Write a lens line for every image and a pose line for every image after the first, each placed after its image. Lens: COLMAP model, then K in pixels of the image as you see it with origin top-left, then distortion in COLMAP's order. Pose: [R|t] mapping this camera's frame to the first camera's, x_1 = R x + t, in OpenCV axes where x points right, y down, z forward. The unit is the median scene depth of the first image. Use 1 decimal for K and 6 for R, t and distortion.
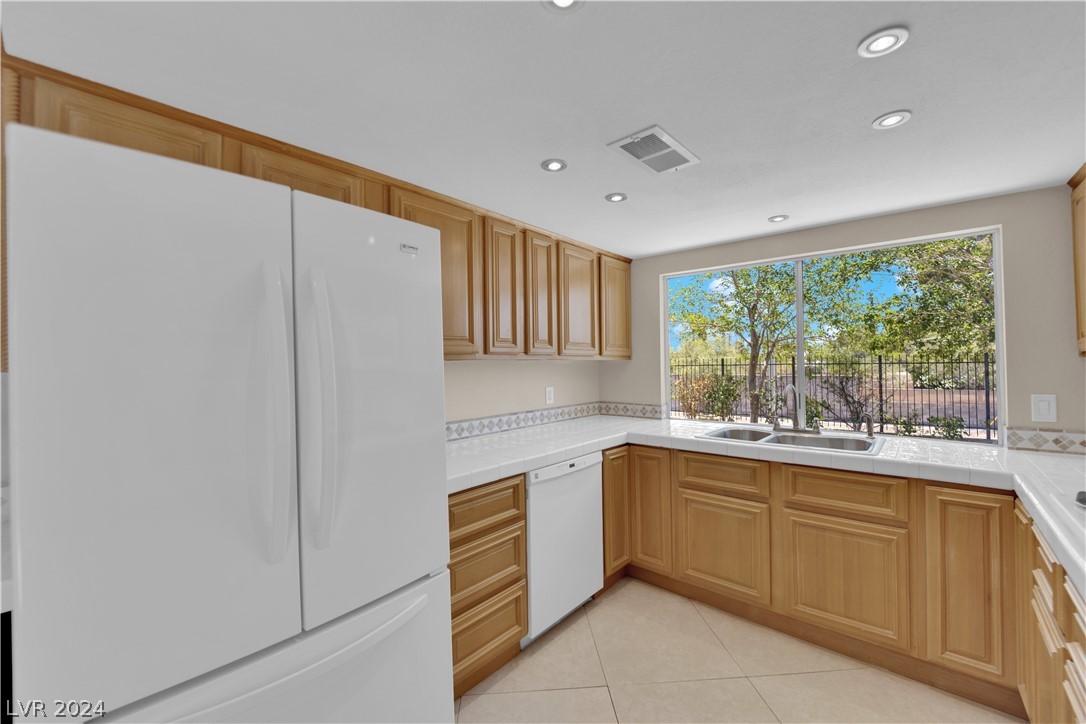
lens RADIAL K [[435.8, 0, 542.7], [0, 435.8, 356.3], [0, 0, 1]] dist [-0.014888, -0.002039]
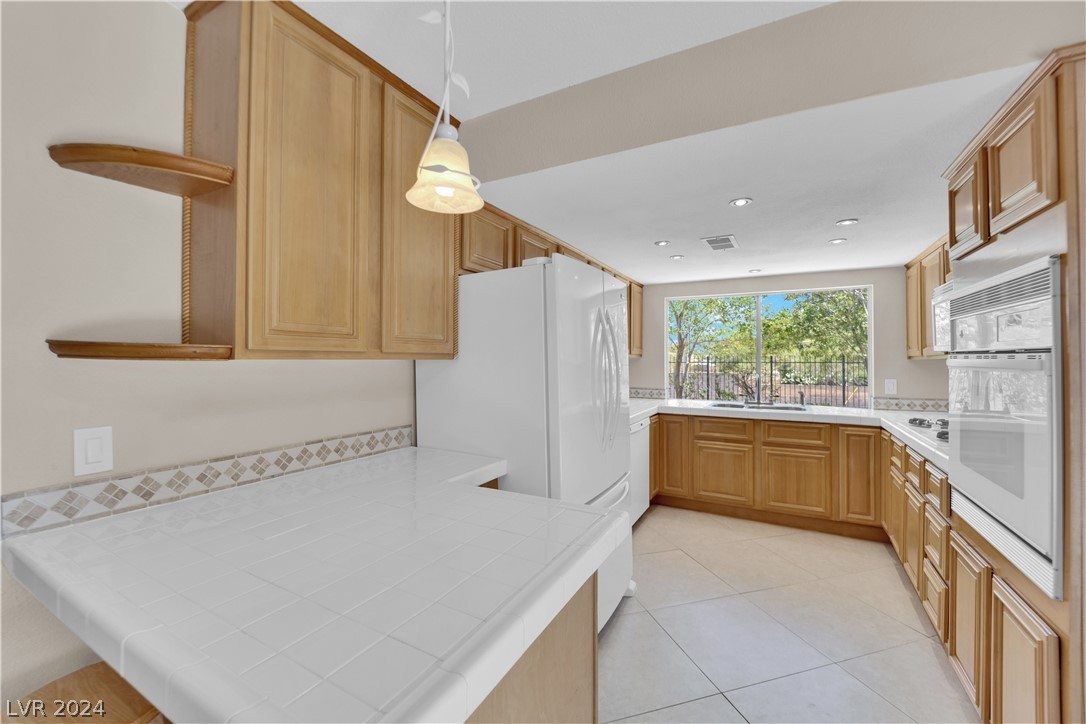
lens RADIAL K [[435.8, 0, 540.2], [0, 435.8, 357.9], [0, 0, 1]] dist [-0.014888, -0.002039]
pose [[0.977790, 0.011968, 0.209243, -0.554023], [-0.014417, 0.999844, 0.010186, 0.000828], [-0.209088, -0.012976, 0.977811, -0.401264]]
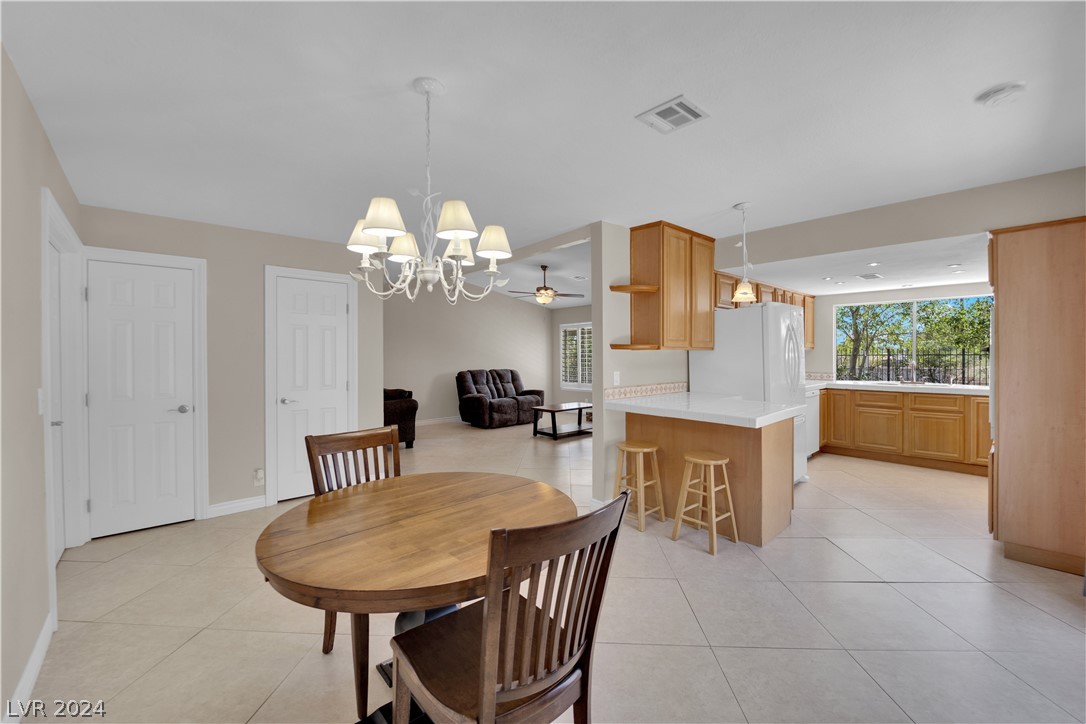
lens RADIAL K [[435.8, 0, 544.0], [0, 435.8, 357.5], [0, 0, 1]] dist [-0.014888, -0.002039]
pose [[0.992703, 0.008680, -0.120272, -1.001912], [-0.005930, 0.999713, 0.023203, 0.007465], [0.120438, -0.022321, 0.992470, -1.376441]]
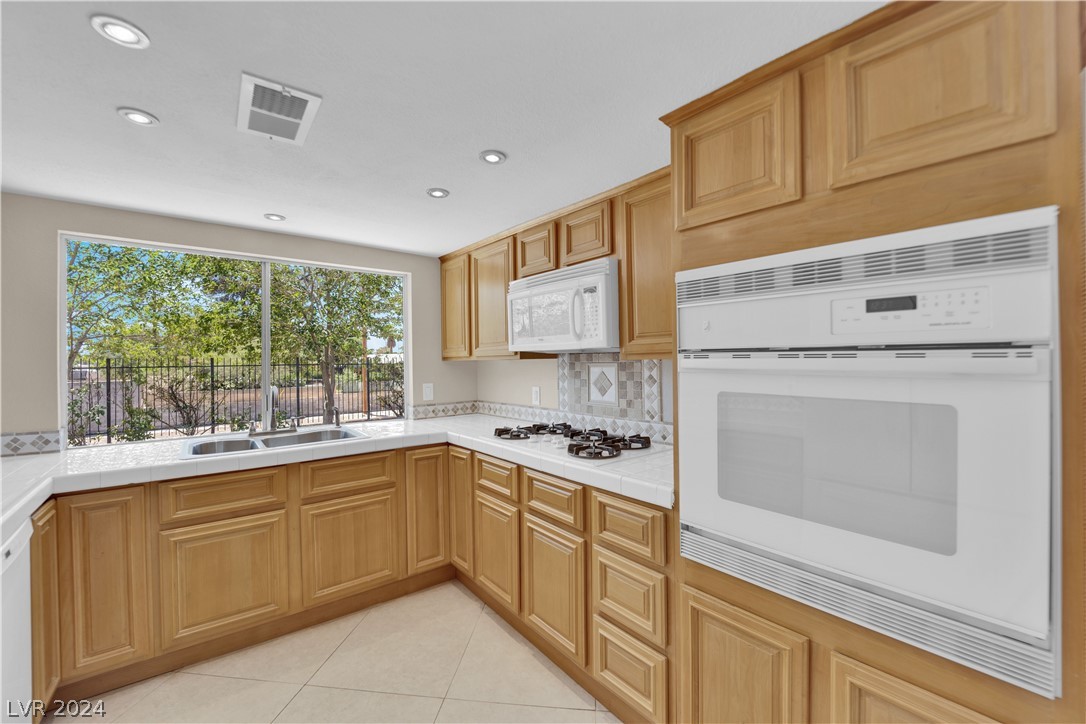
lens RADIAL K [[435.8, 0, 545.6], [0, 435.8, 356.8], [0, 0, 1]] dist [-0.014888, -0.002039]
pose [[0.164710, 0.014548, 0.986235, -0.307297], [-0.008613, 0.999874, -0.013310, 0.005820], [-0.986304, -0.006302, 0.164815, 0.228335]]
